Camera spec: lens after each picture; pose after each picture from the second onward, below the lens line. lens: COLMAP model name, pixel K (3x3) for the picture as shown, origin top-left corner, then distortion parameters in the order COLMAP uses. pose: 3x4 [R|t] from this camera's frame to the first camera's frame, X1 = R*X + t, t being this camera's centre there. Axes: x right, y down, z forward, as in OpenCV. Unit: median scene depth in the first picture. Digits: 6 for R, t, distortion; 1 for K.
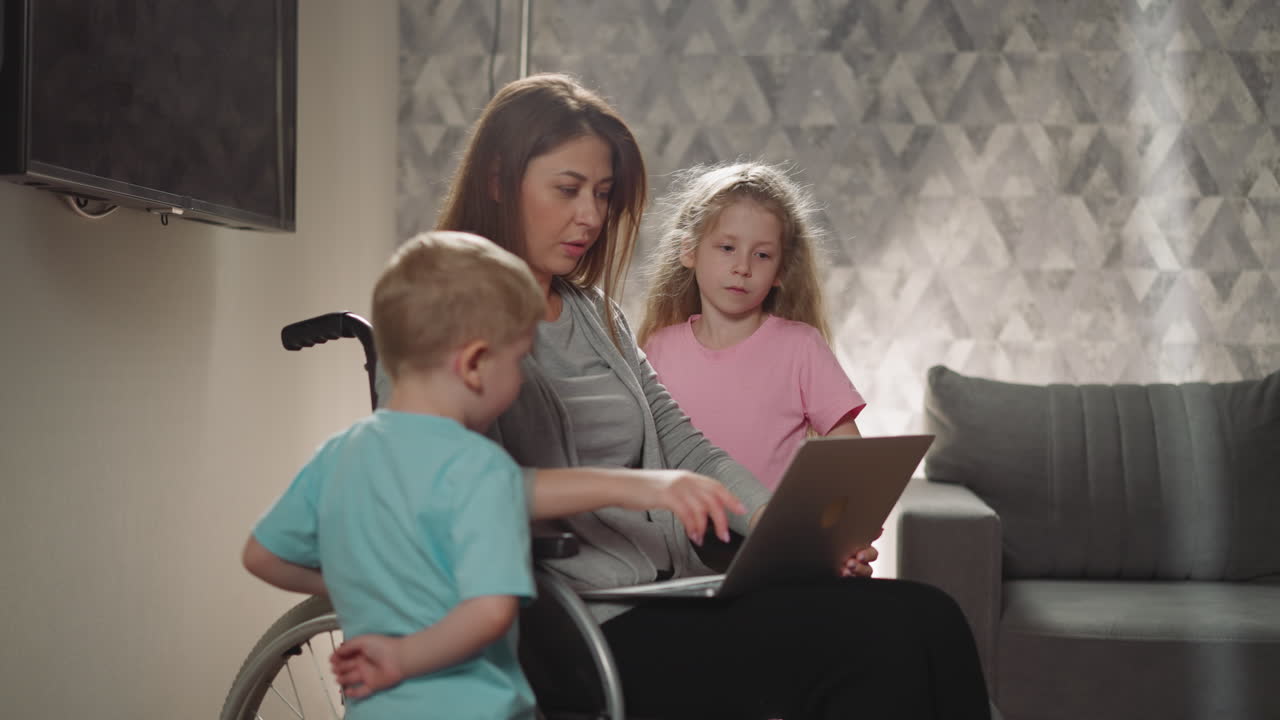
lens RADIAL K [[517.9, 0, 606.8], [0, 517.9, 376.8], [0, 0, 1]] dist [-0.001504, 0.000224]
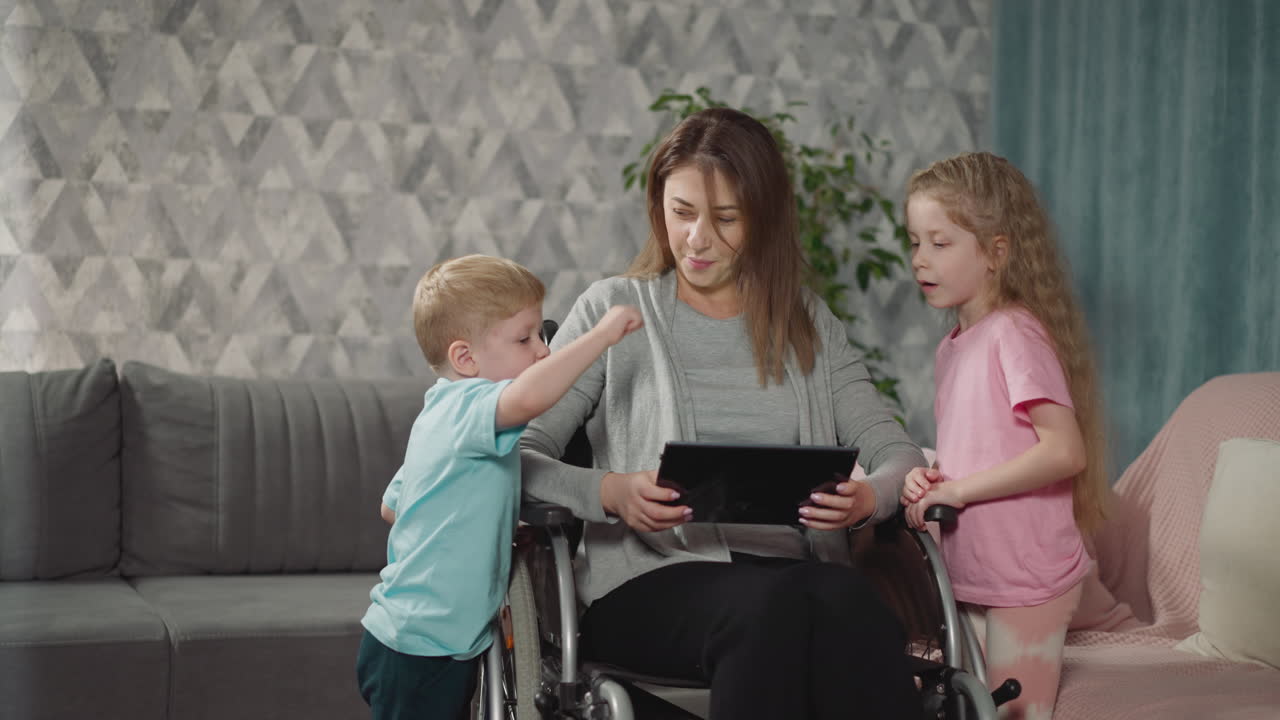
lens RADIAL K [[517.9, 0, 549.6], [0, 517.9, 376.1], [0, 0, 1]] dist [-0.001504, 0.000224]
pose [[0.992100, -0.001790, 0.125439, 1.051071], [0.002848, 0.999962, -0.008256, 0.015314], [-0.125419, 0.008548, 0.992067, -0.034774]]
